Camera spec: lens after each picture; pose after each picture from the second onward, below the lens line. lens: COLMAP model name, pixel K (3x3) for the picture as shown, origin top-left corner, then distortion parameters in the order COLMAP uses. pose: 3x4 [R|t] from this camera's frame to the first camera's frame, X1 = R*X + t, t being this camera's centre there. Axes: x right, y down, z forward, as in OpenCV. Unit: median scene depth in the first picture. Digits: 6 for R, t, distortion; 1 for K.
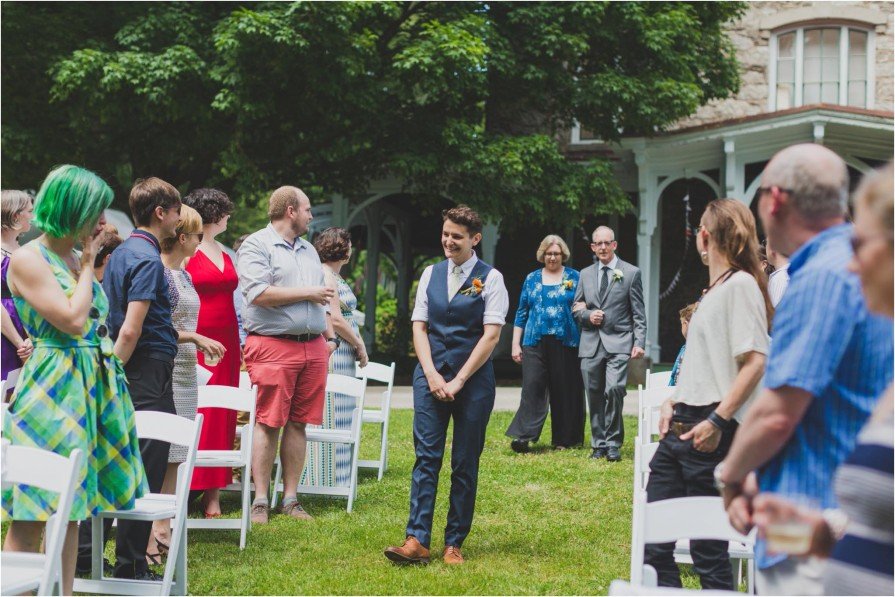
lens RADIAL K [[1225.7, 0, 447.5], [0, 1225.7, 298.5], [0, 0, 1]] dist [-0.008706, 0.015197]
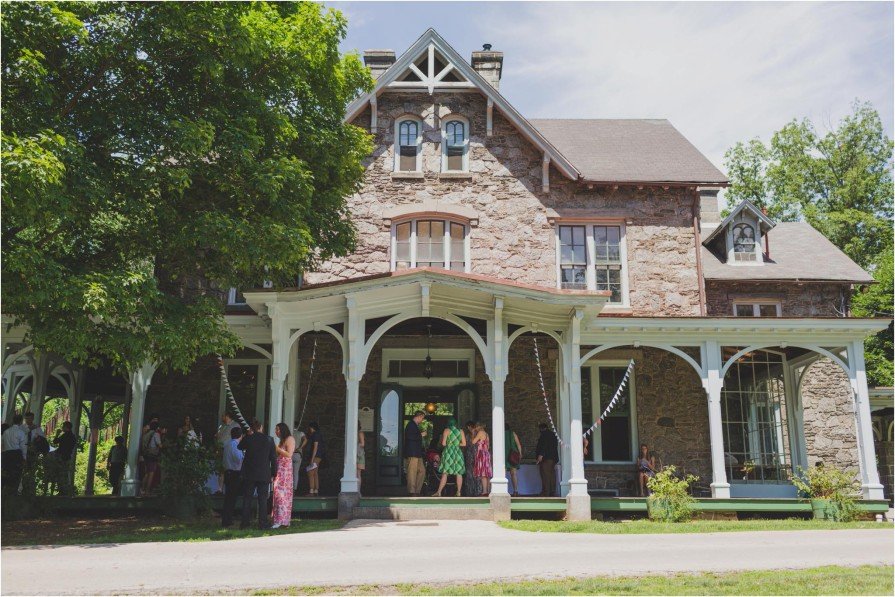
lens RADIAL K [[909.6, 0, 419.8], [0, 909.6, 282.2], [0, 0, 1]] dist [0.019064, -0.001517]
pose [[0.962211, 0.032296, 0.270384, 0.090300], [0.013086, 0.986311, -0.164377, -0.003248], [-0.271992, 0.161703, 0.948616, 0.253362]]
